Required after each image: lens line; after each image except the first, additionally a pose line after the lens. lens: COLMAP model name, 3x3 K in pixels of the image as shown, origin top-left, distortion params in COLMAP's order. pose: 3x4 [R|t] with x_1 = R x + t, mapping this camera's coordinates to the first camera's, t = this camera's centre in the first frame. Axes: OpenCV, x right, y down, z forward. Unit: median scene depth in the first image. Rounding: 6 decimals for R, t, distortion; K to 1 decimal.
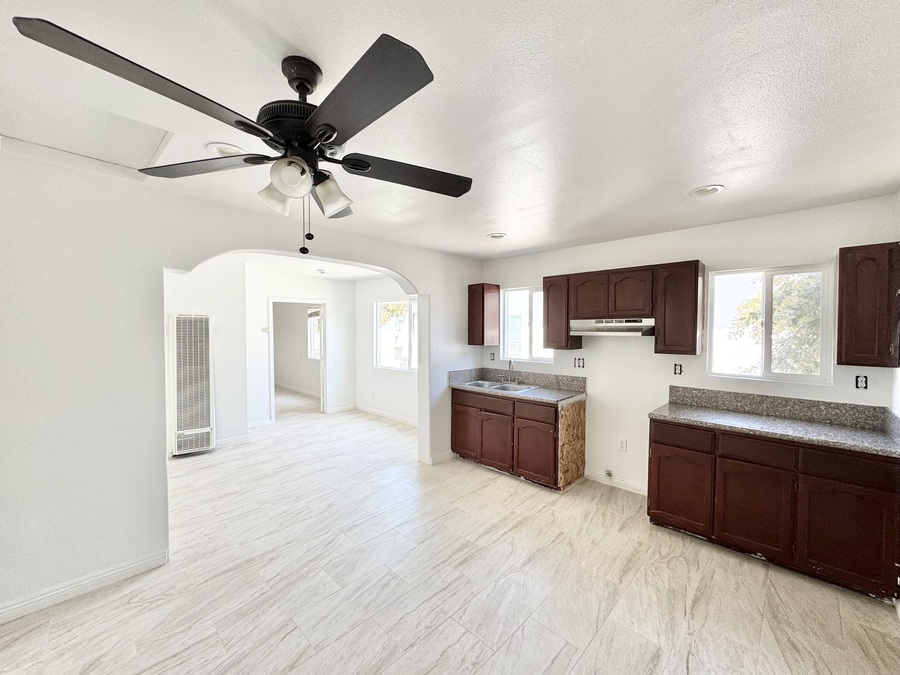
lens RADIAL K [[358.5, 0, 450.2], [0, 358.5, 337.8], [0, 0, 1]] dist [-0.002620, 0.000002]
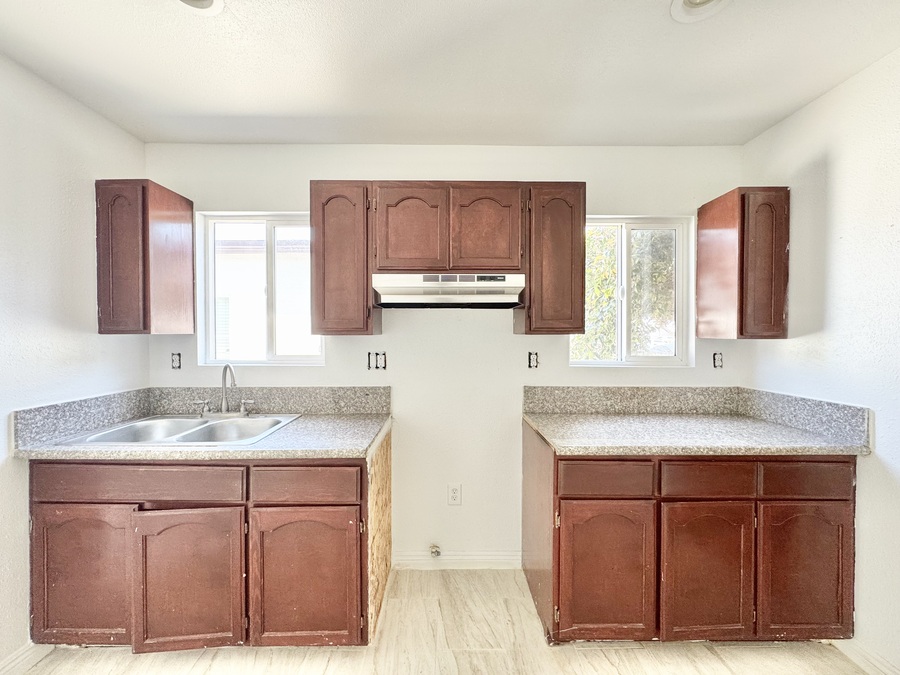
lens RADIAL K [[358.5, 0, 449.9], [0, 358.5, 337.2], [0, 0, 1]] dist [-0.002620, 0.000002]
pose [[0.713852, -0.013394, 0.700168, 0.067911], [0.019085, 0.999818, -0.000331, 0.041302], [-0.700036, 0.013599, 0.713978, 0.609114]]
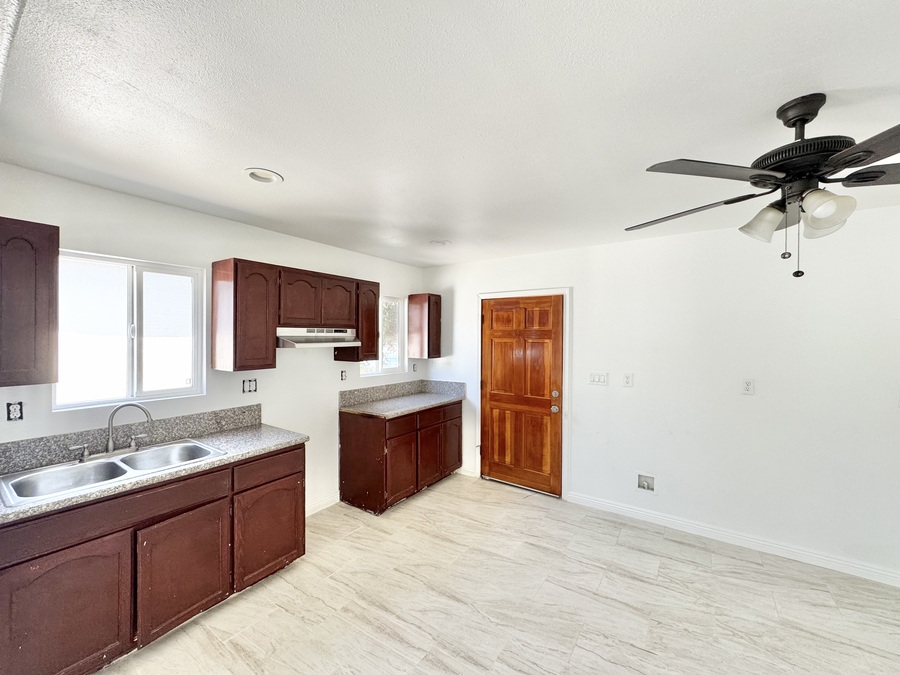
lens RADIAL K [[358.5, 0, 449.5], [0, 358.5, 335.9], [0, 0, 1]] dist [-0.002620, 0.000002]
pose [[-0.165960, -0.002561, 0.986129, -0.479122], [0.018403, 0.999814, 0.005694, -0.031927], [-0.985961, 0.019093, -0.165882, 0.818033]]
